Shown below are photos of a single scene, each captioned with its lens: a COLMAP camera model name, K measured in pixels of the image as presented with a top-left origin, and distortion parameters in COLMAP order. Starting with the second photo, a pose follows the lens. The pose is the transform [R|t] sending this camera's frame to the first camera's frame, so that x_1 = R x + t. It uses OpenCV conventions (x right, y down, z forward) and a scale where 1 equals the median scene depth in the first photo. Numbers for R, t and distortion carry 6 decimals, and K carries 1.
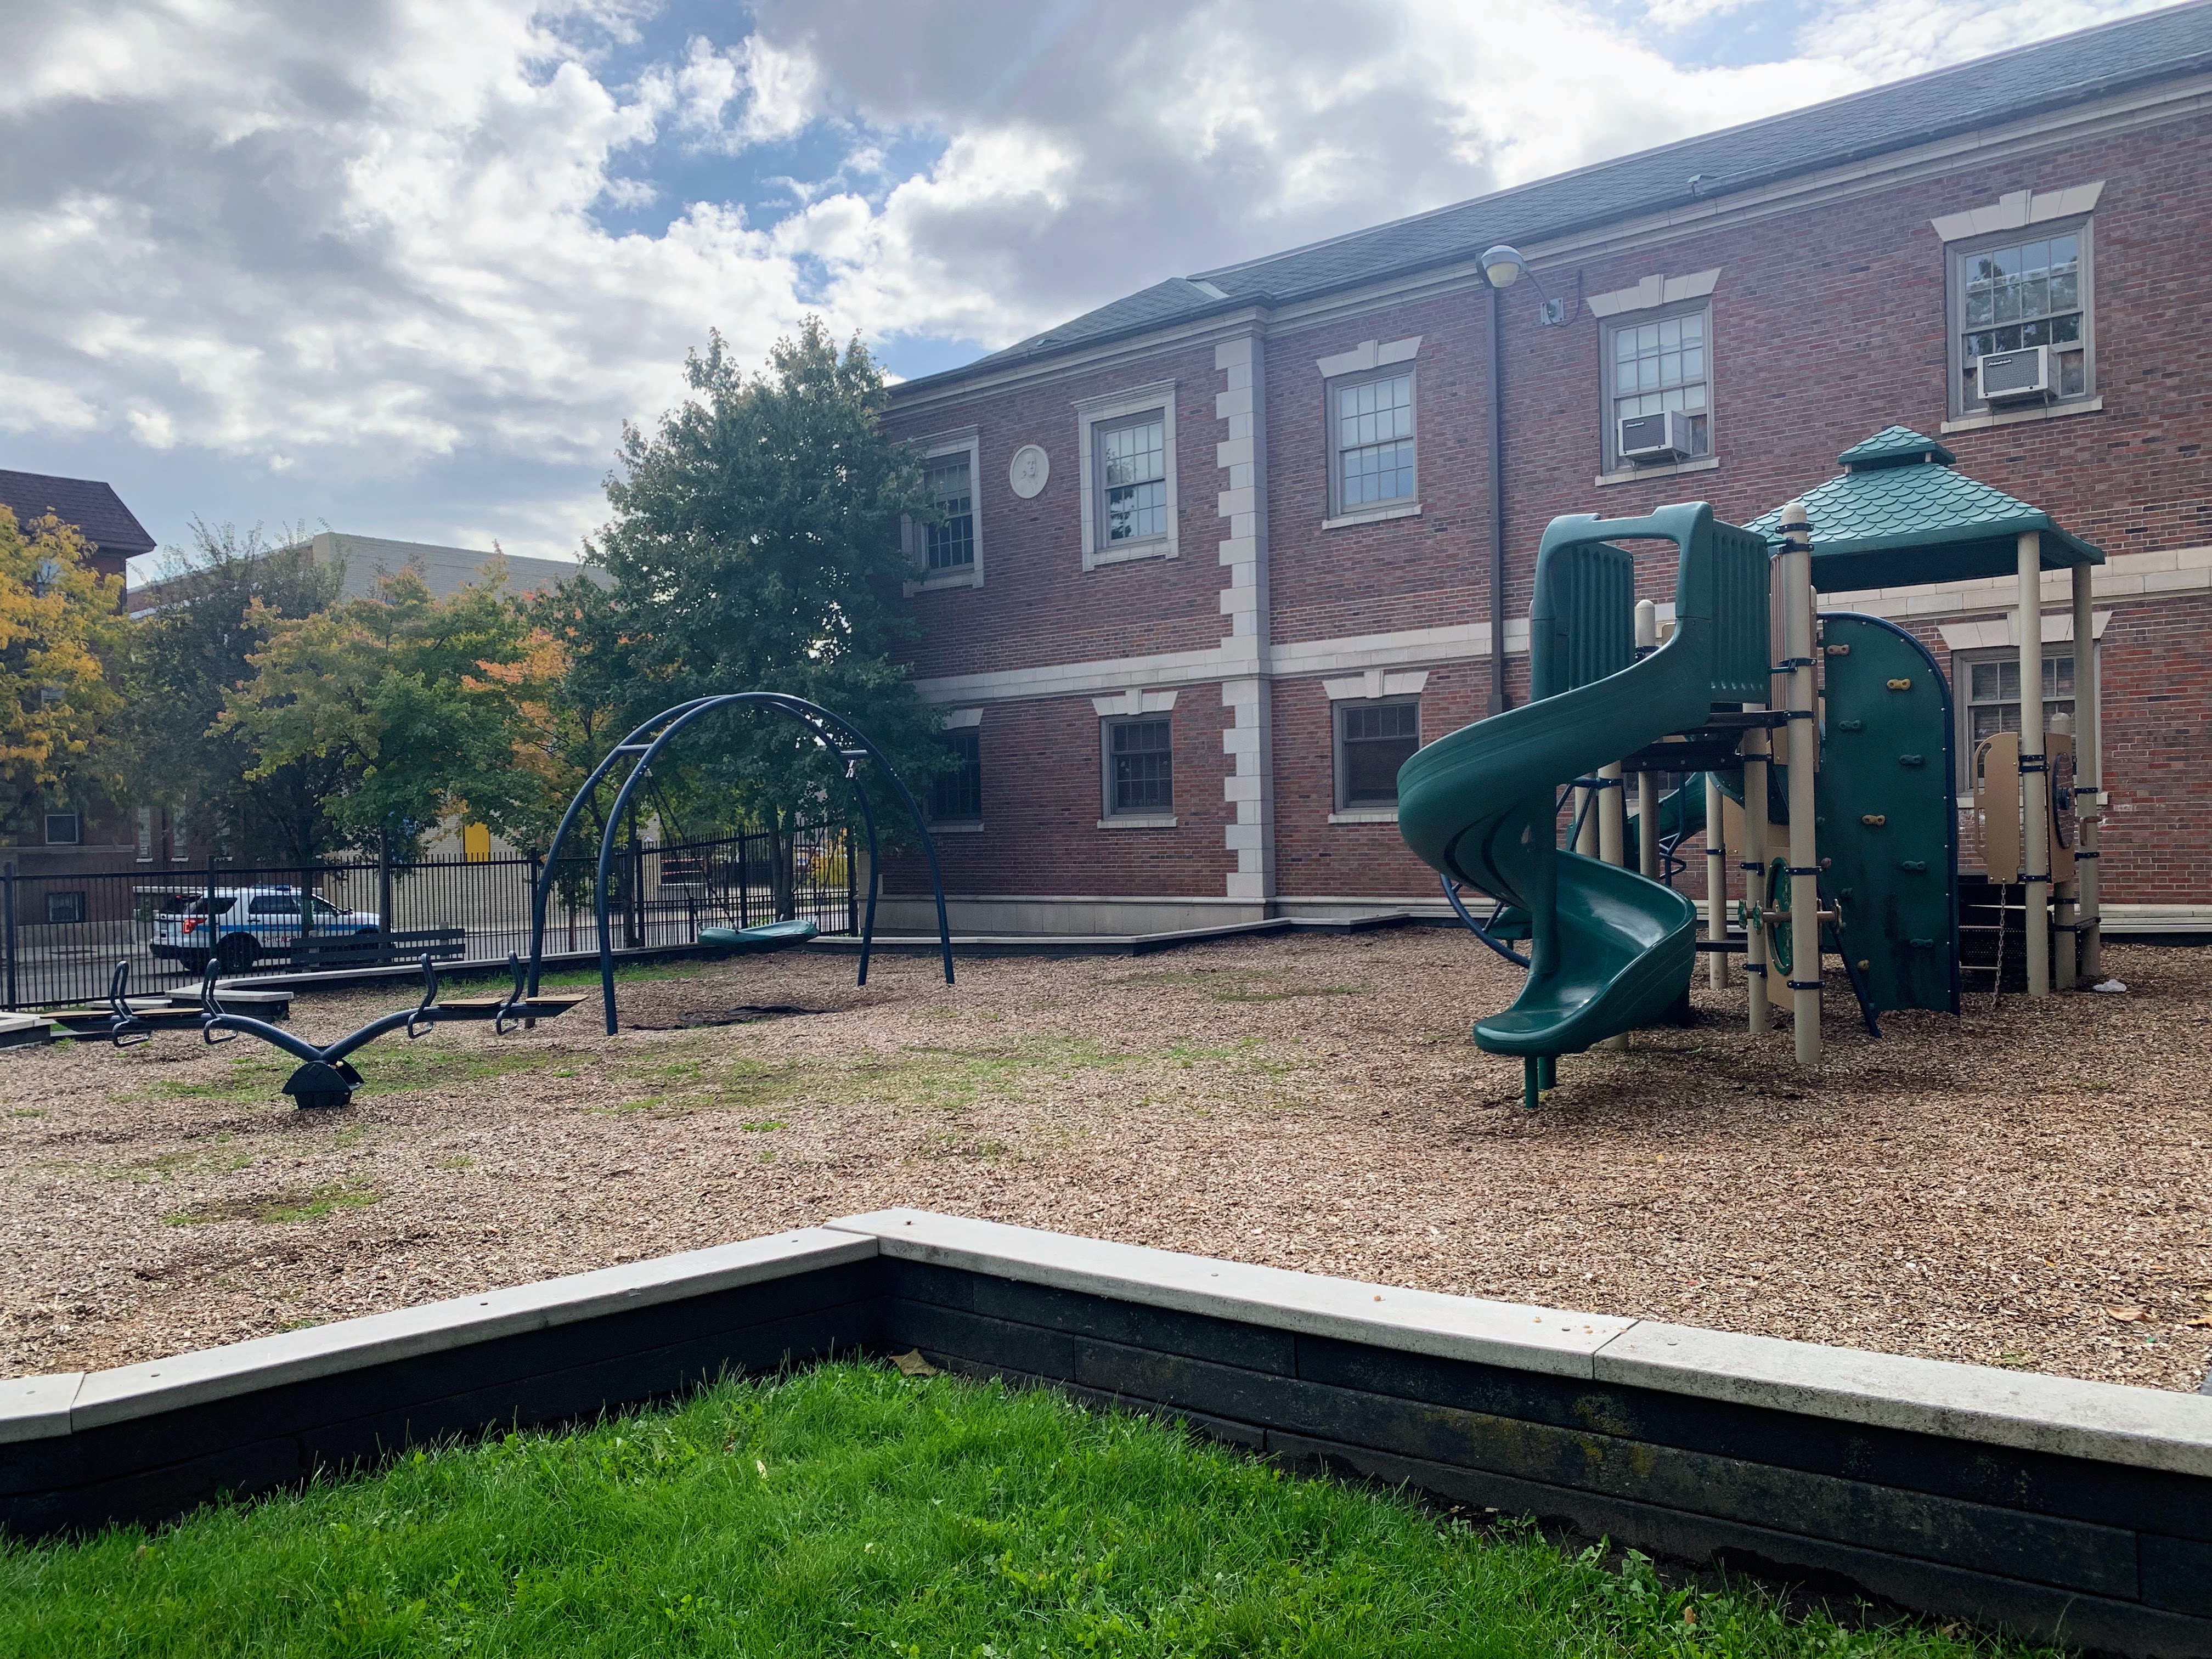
lens RADIAL K [[1680.8, 0, 1108.0], [0, 1680.8, 818.2], [0, 0, 1]] dist [-0.006206, 0.008655]
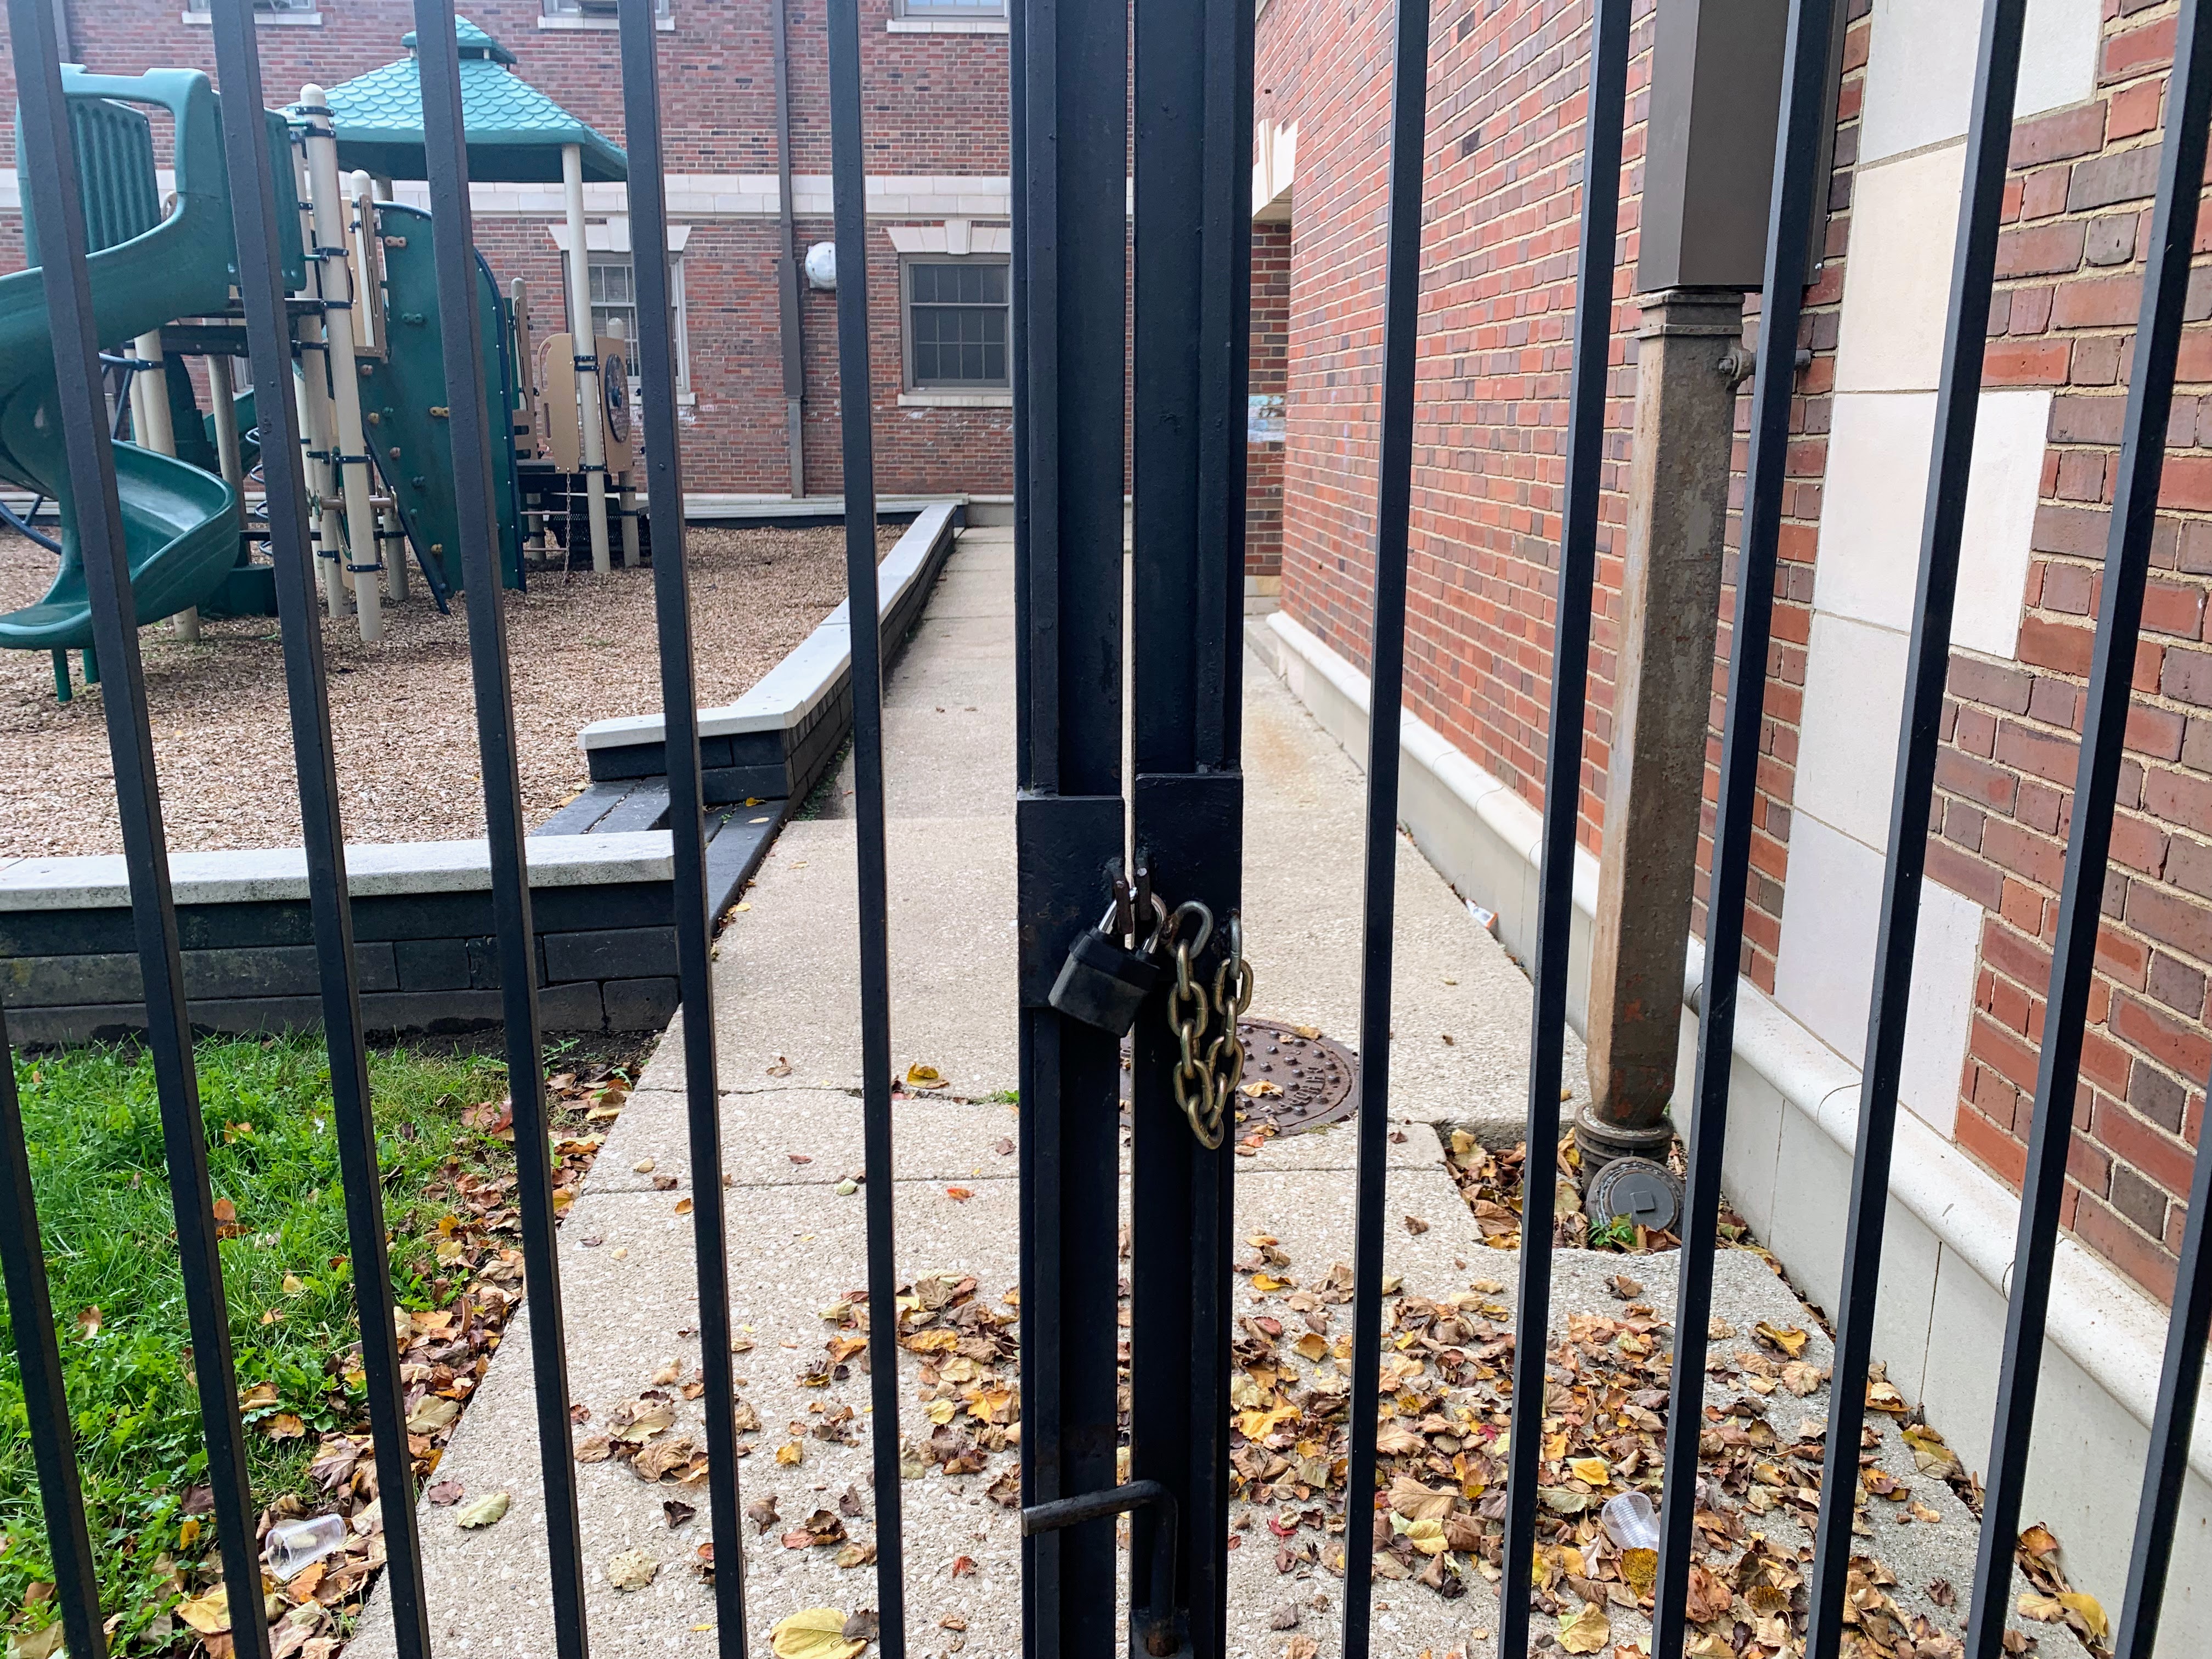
lens RADIAL K [[1680.8, 0, 1108.0], [0, 1680.8, 818.2], [0, 0, 1]] dist [-0.006206, 0.008655]
pose [[0.752931, -0.130679, 0.644994, 0.050630], [-0.024995, 0.973701, 0.226455, 0.000119], [-0.657625, -0.186627, 0.729863, -0.104038]]
